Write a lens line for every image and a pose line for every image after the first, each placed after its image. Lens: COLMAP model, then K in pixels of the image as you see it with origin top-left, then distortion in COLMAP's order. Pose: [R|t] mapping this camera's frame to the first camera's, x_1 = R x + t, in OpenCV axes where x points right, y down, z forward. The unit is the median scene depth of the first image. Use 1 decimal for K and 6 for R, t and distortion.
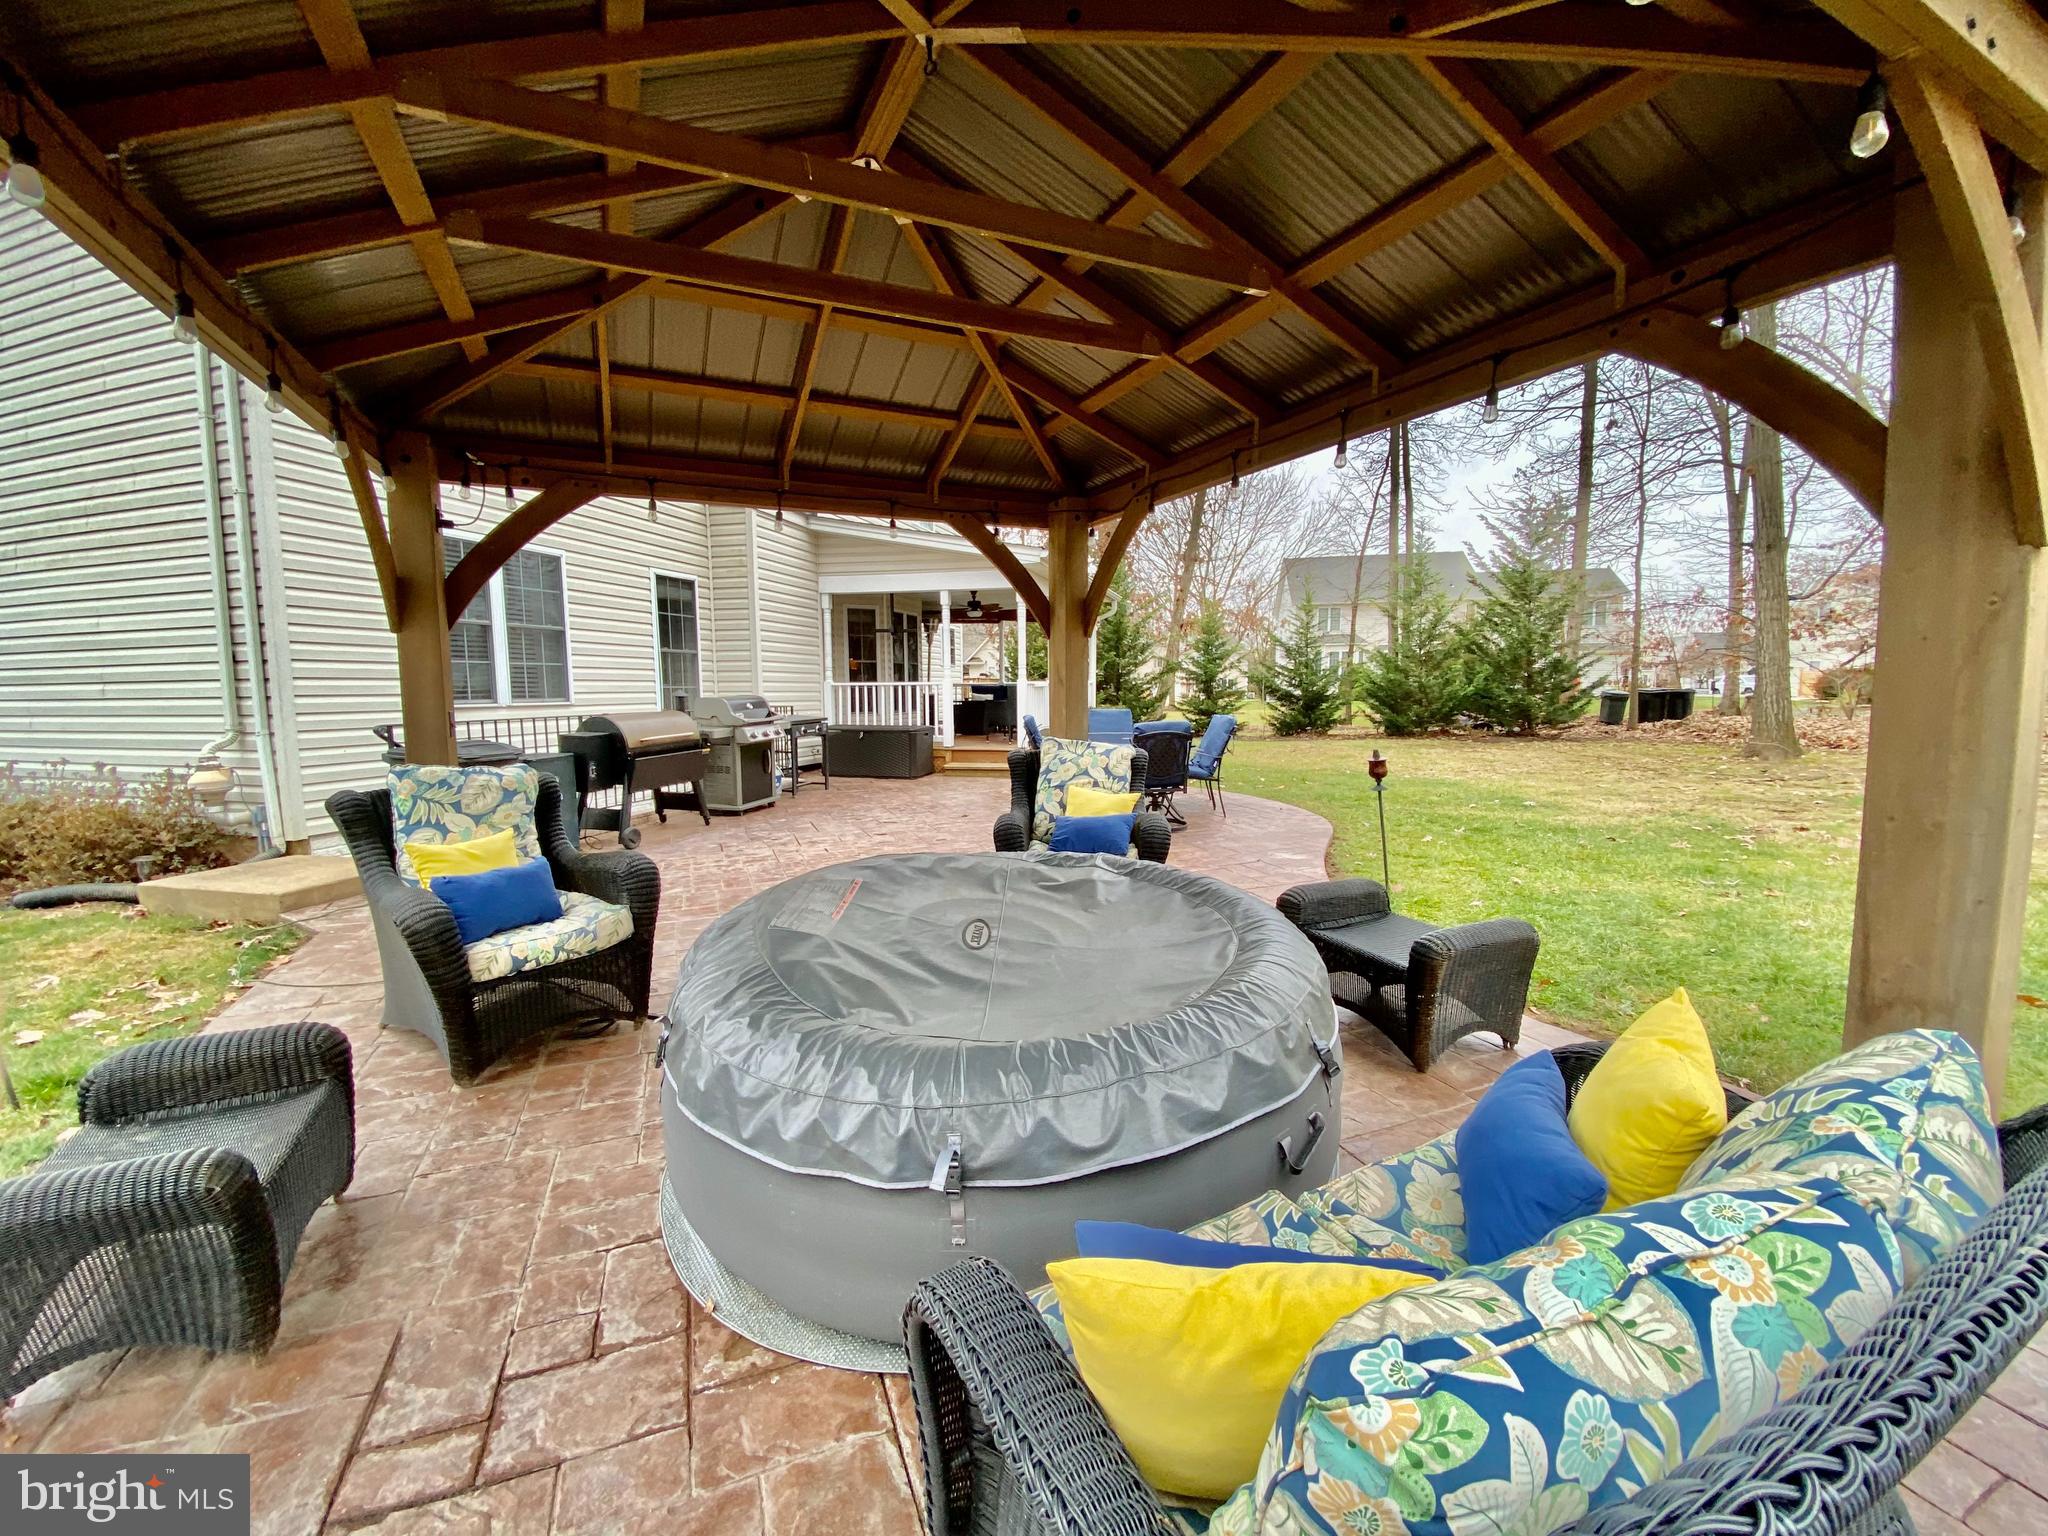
lens RADIAL K [[832.8, 0, 1020.7], [0, 832.8, 771.1], [0, 0, 1]] dist [0.026209, -0.023796]
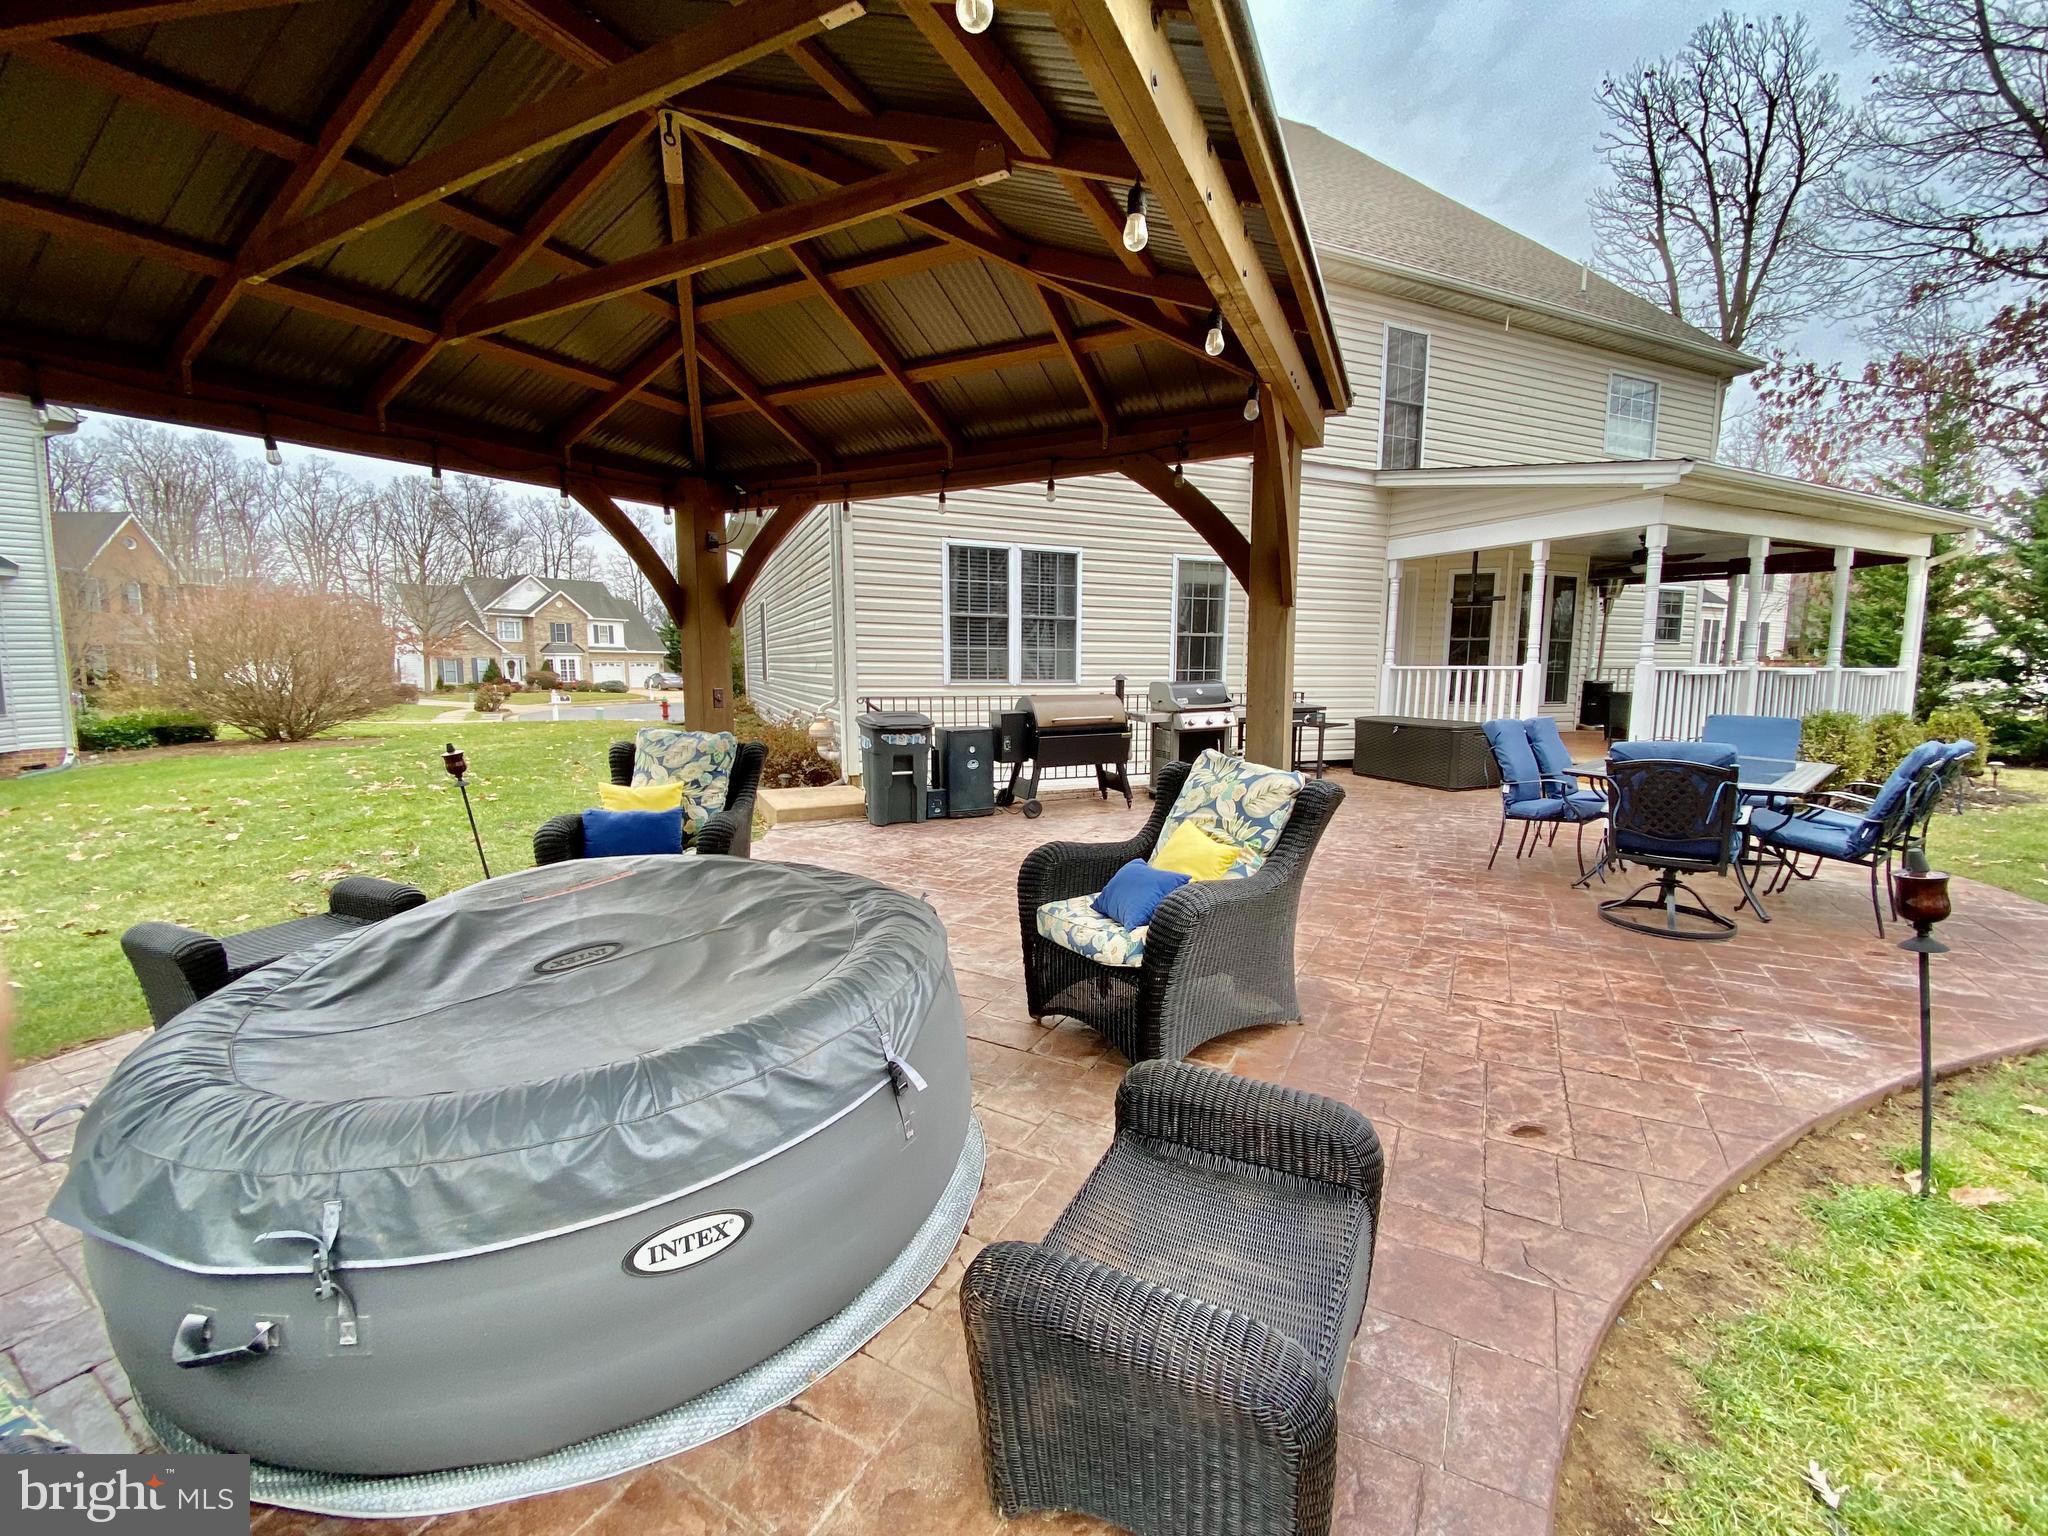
lens RADIAL K [[832.8, 0, 1020.7], [0, 832.8, 771.1], [0, 0, 1]] dist [0.026209, -0.023796]
pose [[0.600169, 0.110146, -0.792253, 0.339176], [-0.088236, 0.993545, 0.071289, -0.039695], [0.794992, 0.027120, 0.606014, 0.275097]]
